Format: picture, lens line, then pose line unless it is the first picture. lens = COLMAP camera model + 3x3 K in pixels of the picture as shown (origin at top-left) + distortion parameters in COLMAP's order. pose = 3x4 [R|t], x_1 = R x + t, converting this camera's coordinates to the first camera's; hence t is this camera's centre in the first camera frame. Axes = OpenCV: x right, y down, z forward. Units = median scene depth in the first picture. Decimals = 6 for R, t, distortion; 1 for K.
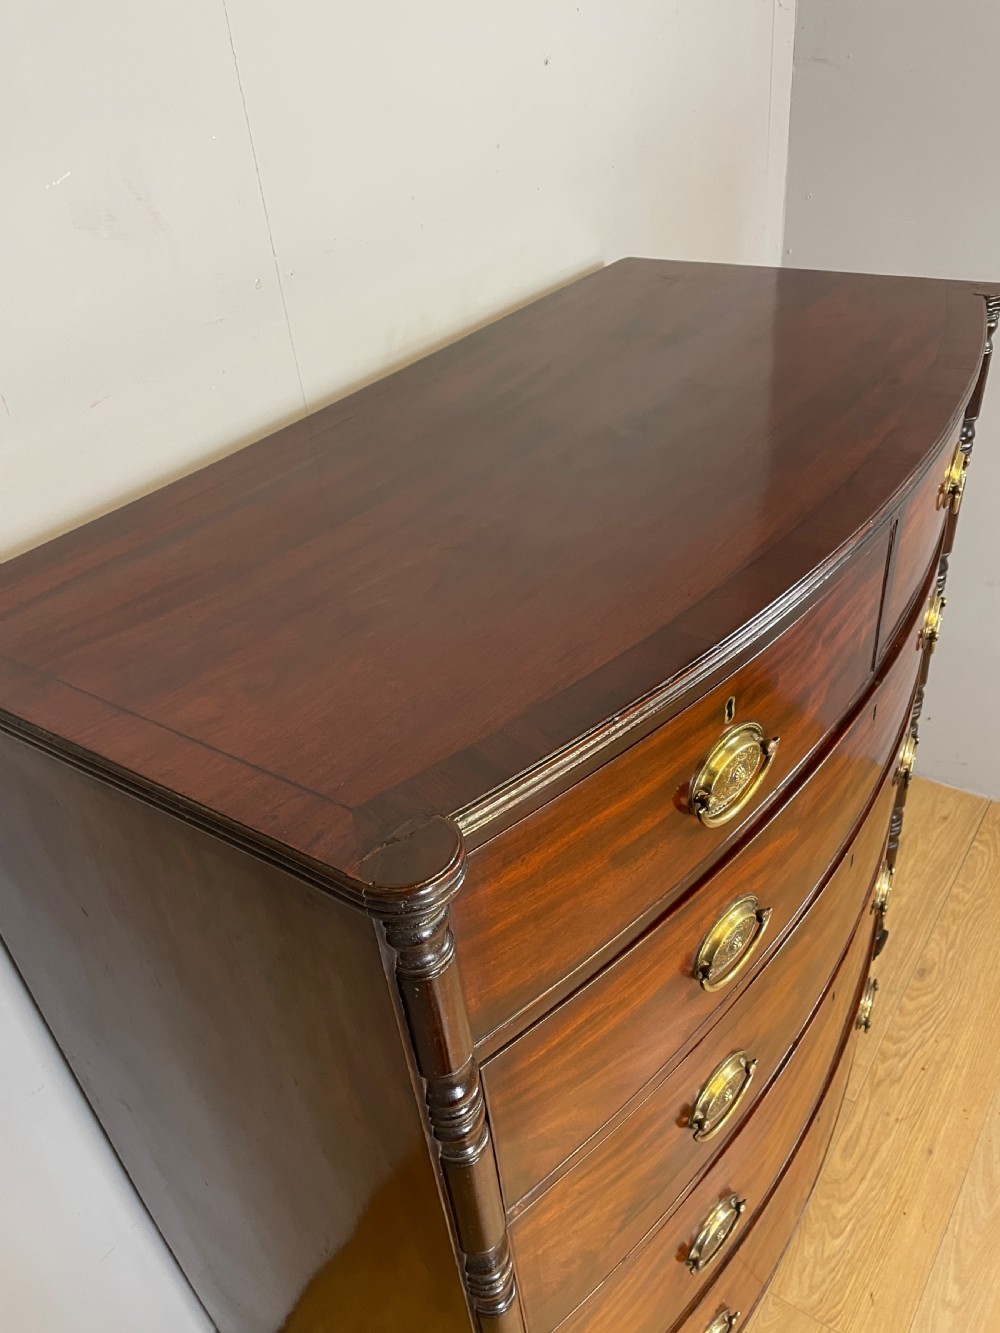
lens RADIAL K [[1022.6, 0, 516.7], [0, 1022.6, 663.2], [0, 0, 1]] dist [0.088697, -0.117957]
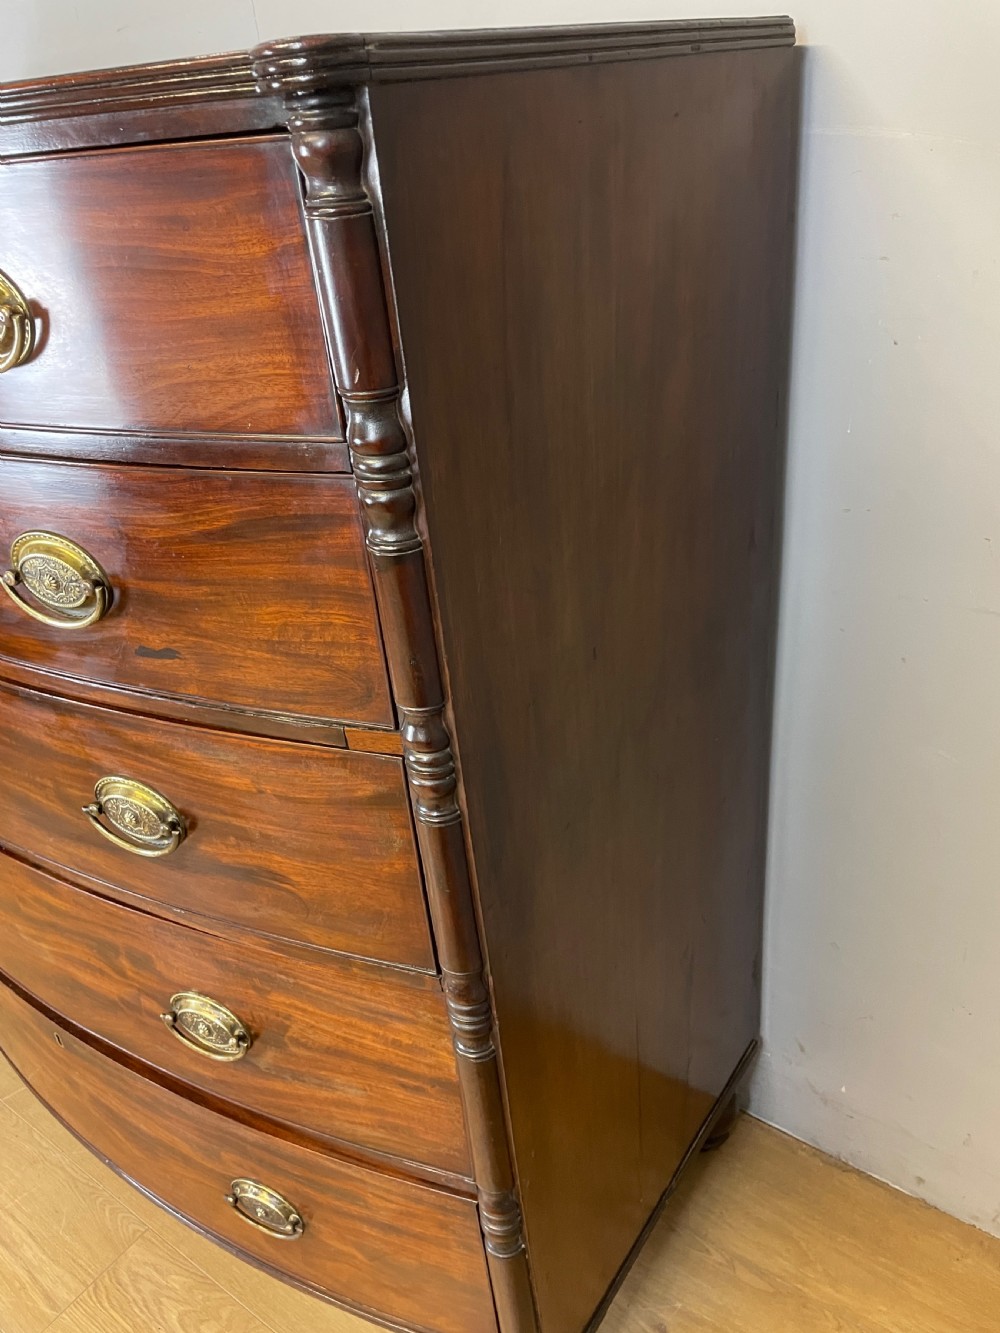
lens RADIAL K [[1022.6, 0, 504.9], [0, 1022.6, 650.1], [0, 0, 1]] dist [0.088697, -0.117957]
pose [[-0.016307, 0.547518, -0.836635, 0.663699], [-0.485972, 0.726924, 0.485193, -0.307154], [0.873822, 0.414493, 0.254224, 0.782867]]
